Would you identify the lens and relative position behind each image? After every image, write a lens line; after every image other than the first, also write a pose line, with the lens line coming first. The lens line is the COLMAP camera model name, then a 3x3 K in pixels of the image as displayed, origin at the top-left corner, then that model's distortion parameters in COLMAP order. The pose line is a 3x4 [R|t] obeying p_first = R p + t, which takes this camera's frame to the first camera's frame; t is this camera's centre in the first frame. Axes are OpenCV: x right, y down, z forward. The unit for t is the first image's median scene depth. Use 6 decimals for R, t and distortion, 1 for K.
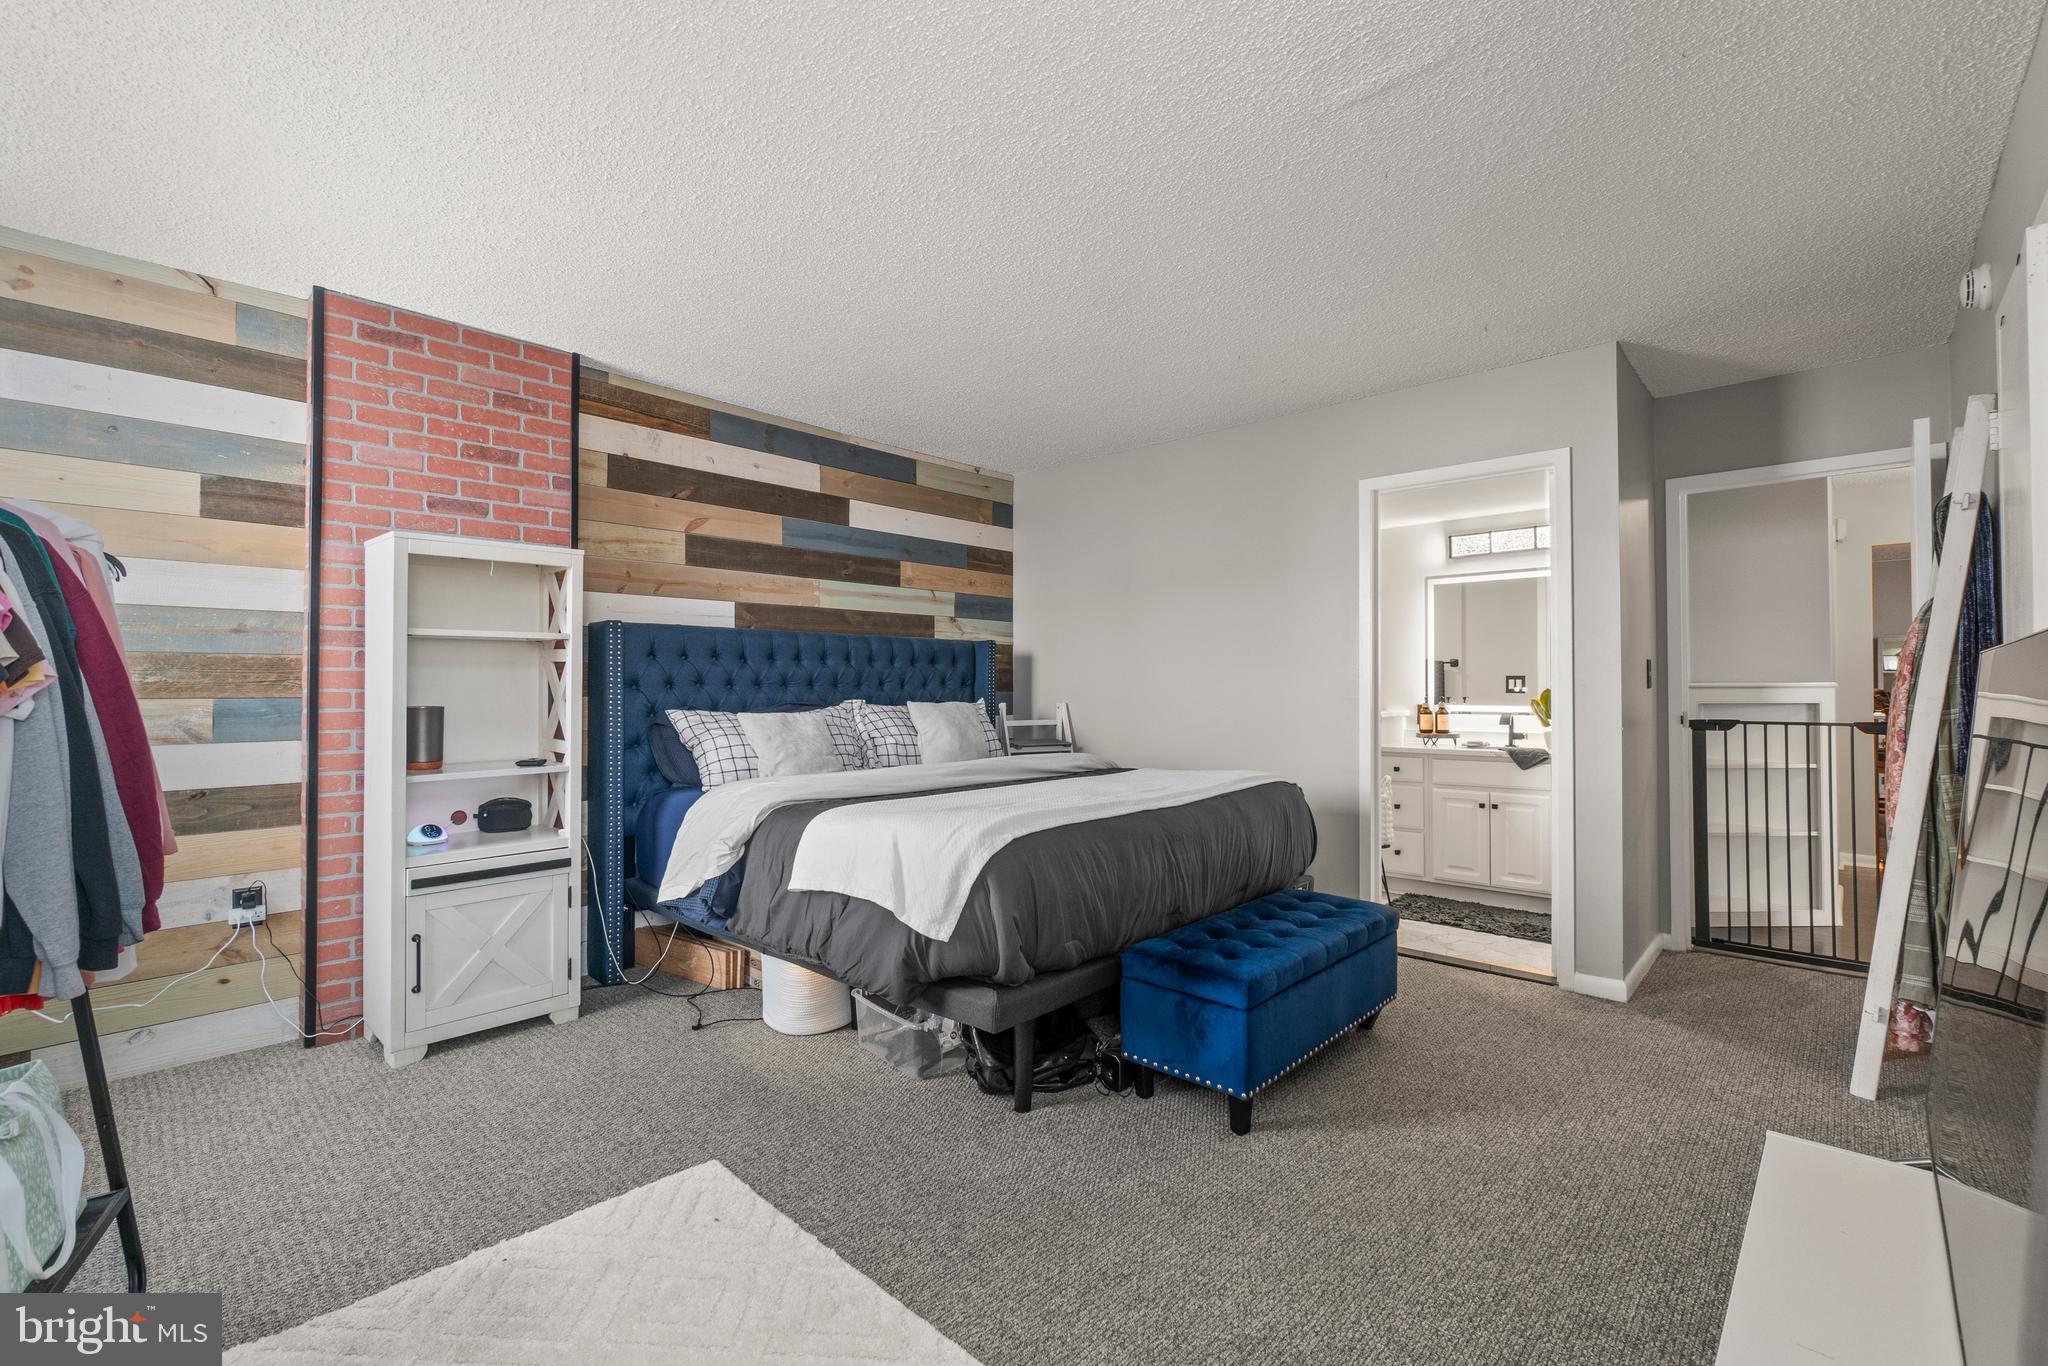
lens RADIAL K [[909.6, 0, 1023.4], [0, 909.6, 674.6], [0, 0, 1]] dist [0.002477, -0.000888]
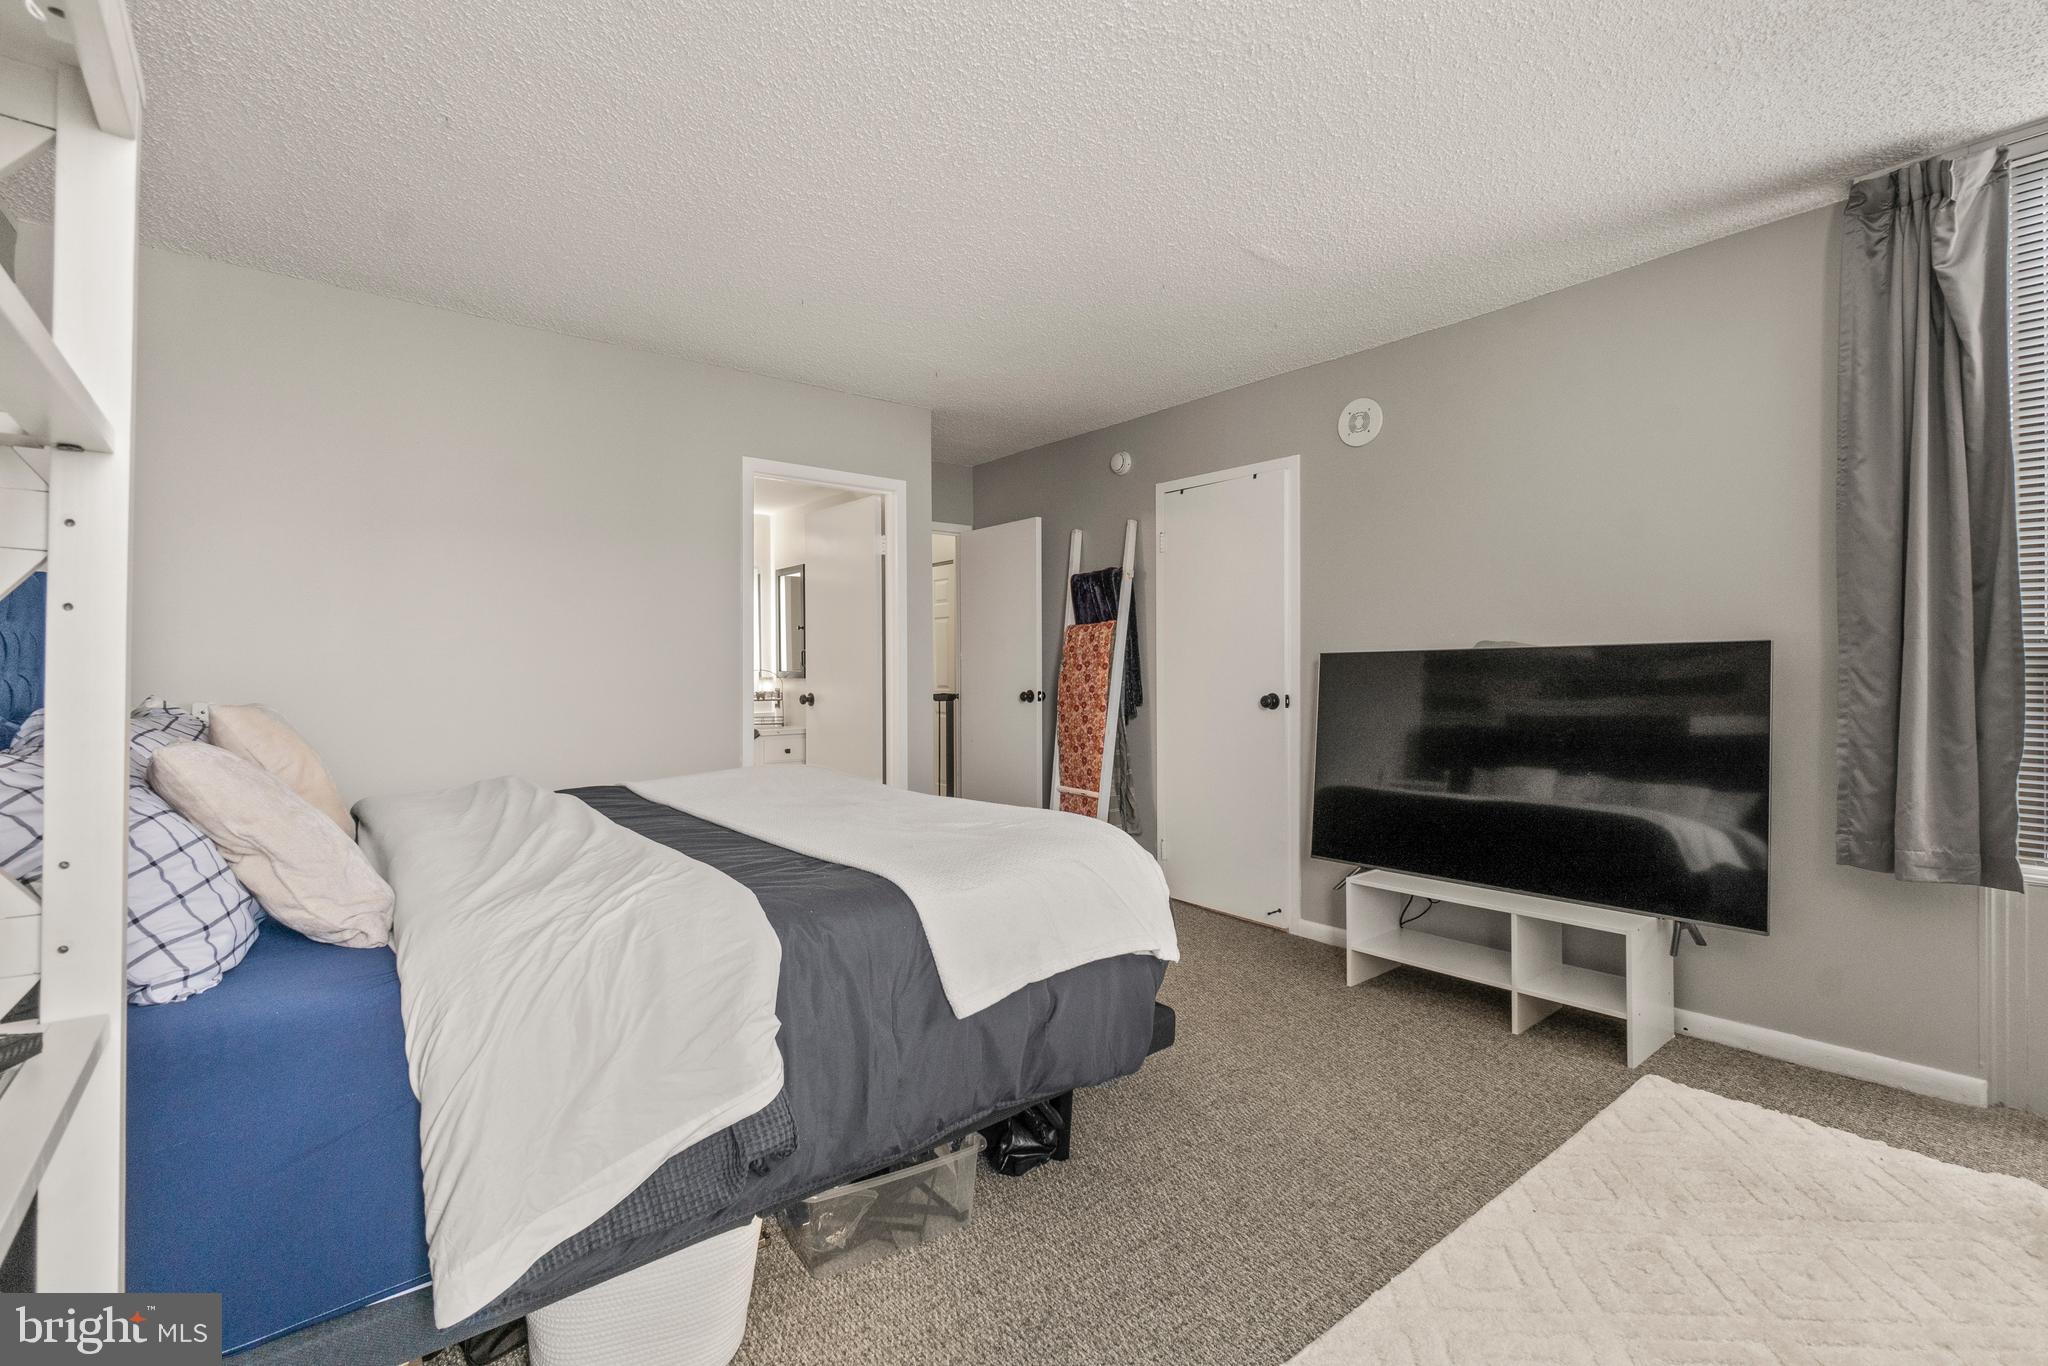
lens RADIAL K [[909.6, 0, 1018.1], [0, 909.6, 675.3], [0, 0, 1]] dist [0.002477, -0.000888]
pose [[0.131095, -0.000463, 0.991370, -0.589556], [-0.009223, 0.999956, 0.001687, 0.013843], [-0.991327, -0.009365, 0.131085, 0.636038]]
